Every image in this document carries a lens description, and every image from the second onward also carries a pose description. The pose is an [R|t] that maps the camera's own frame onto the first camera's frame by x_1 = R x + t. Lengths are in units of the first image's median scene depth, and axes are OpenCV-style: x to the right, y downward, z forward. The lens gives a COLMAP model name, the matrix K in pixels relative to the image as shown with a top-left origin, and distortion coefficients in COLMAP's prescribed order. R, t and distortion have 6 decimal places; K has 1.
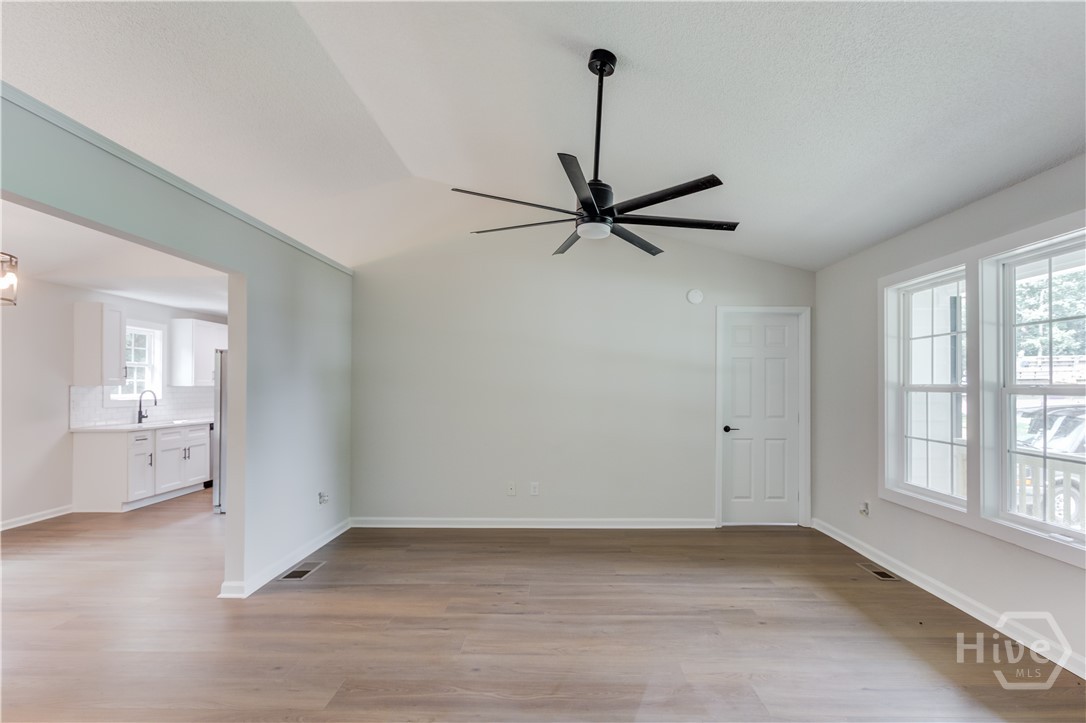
lens RADIAL K [[519.8, 0, 551.9], [0, 519.8, 386.5], [0, 0, 1]] dist [-0.016290, 0.006701]
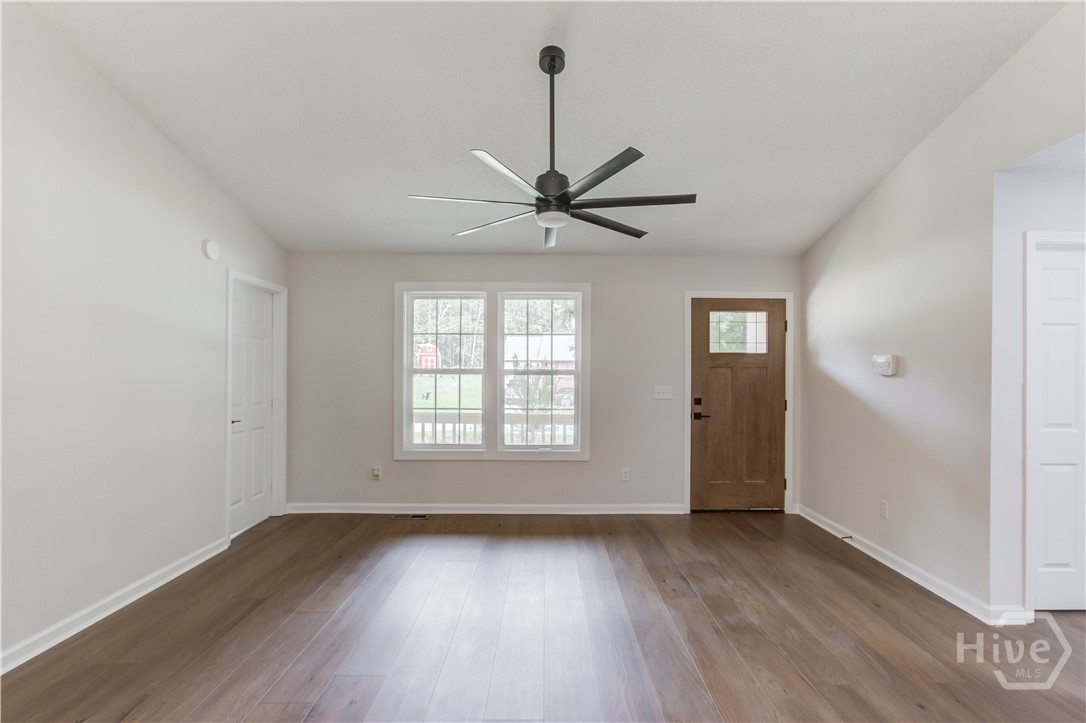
lens RADIAL K [[519.8, 0, 548.5], [0, 519.8, 367.8], [0, 0, 1]] dist [-0.016290, 0.006701]
pose [[-0.023555, 0.006195, 0.999703, -0.690682], [-0.003511, 0.999974, -0.006280, 0.001592], [-0.999716, -0.003658, -0.023533, 0.746162]]
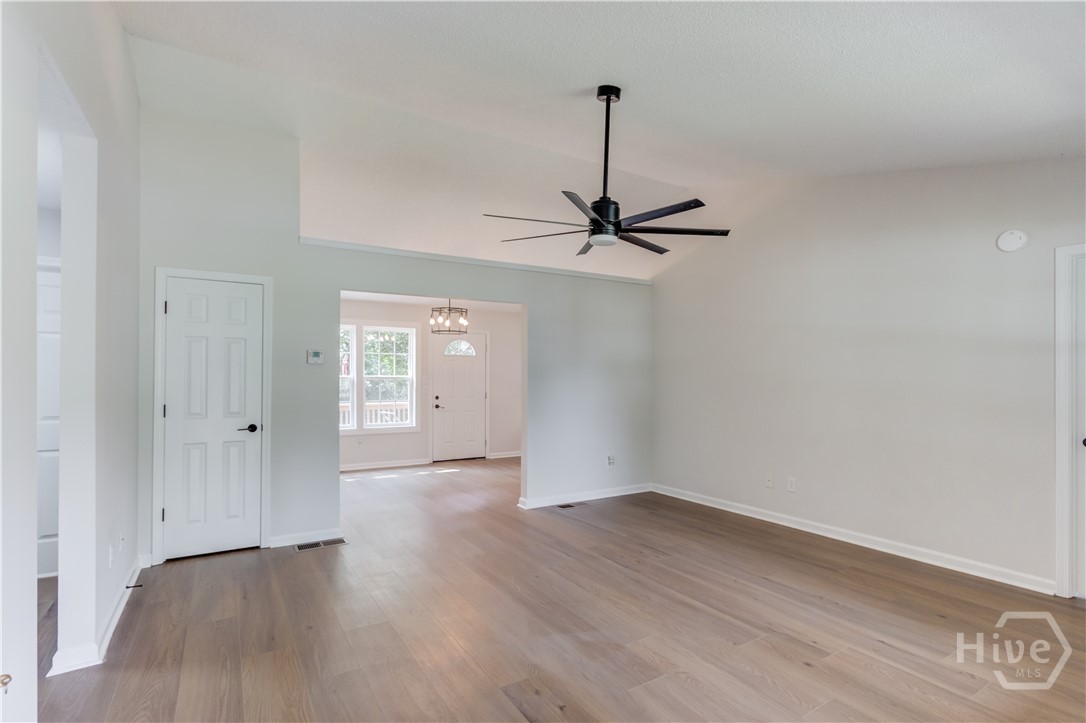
lens RADIAL K [[519.8, 0, 544.4], [0, 519.8, 371.5], [0, 0, 1]] dist [-0.016290, 0.006701]
pose [[0.541527, -0.009577, -0.840629, 0.722009], [-0.002160, 0.999916, -0.012783, 0.009518], [0.840680, 0.008738, 0.541461, 0.177779]]
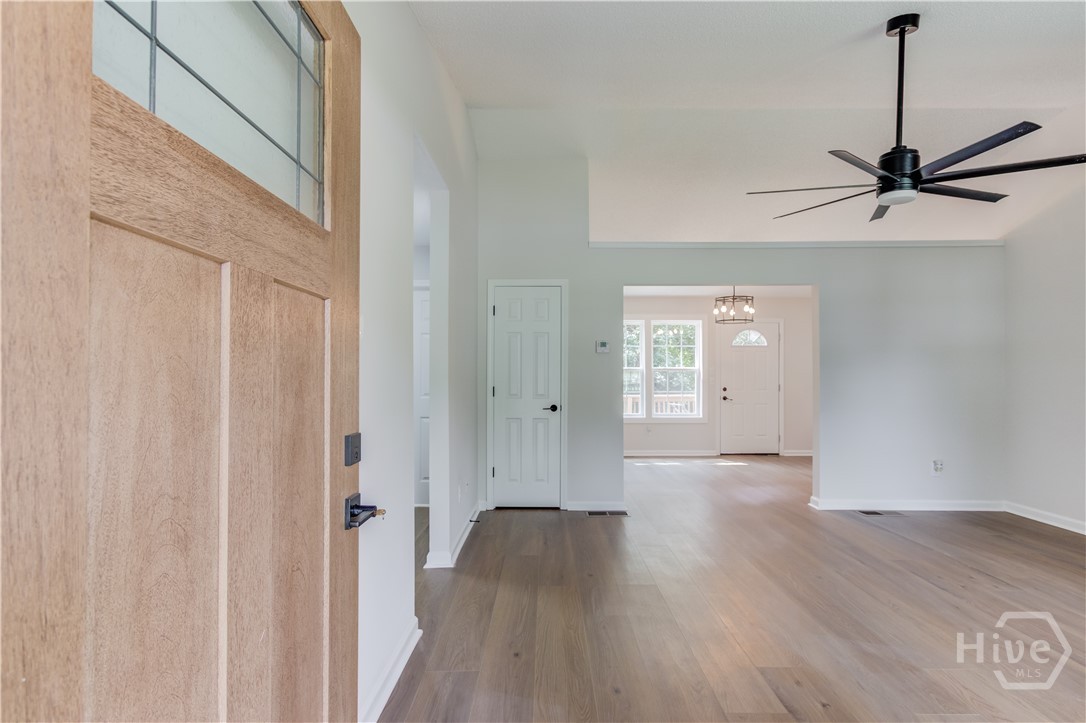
lens RADIAL K [[519.8, 0, 539.1], [0, 519.8, 367.6], [0, 0, 1]] dist [-0.016290, 0.006701]
pose [[0.004217, -0.013652, -0.999898, 0.784193], [-0.000757, 0.999906, -0.013655, 0.034023], [0.999991, 0.000815, 0.004206, 0.210391]]
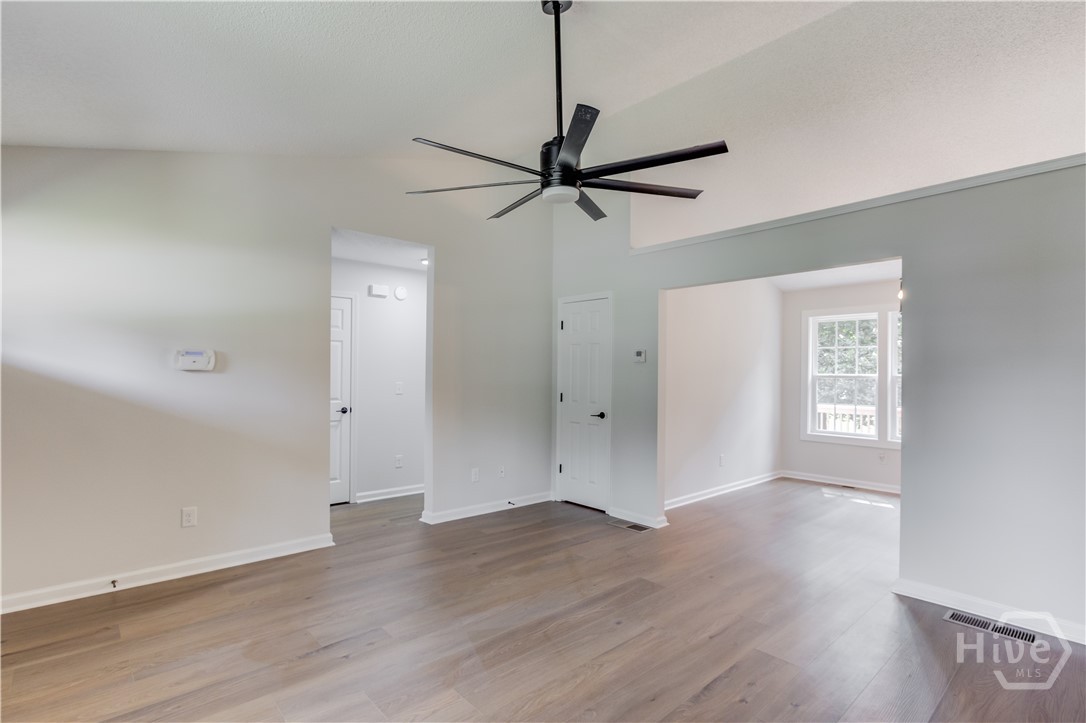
lens RADIAL K [[519.8, 0, 535.0], [0, 519.8, 371.3], [0, 0, 1]] dist [-0.016290, 0.006701]
pose [[-0.734491, -0.008163, -0.678569, 0.520176], [-0.009079, 0.999956, -0.002203, 0.005490], [0.678557, 0.004543, -0.734533, 1.177000]]
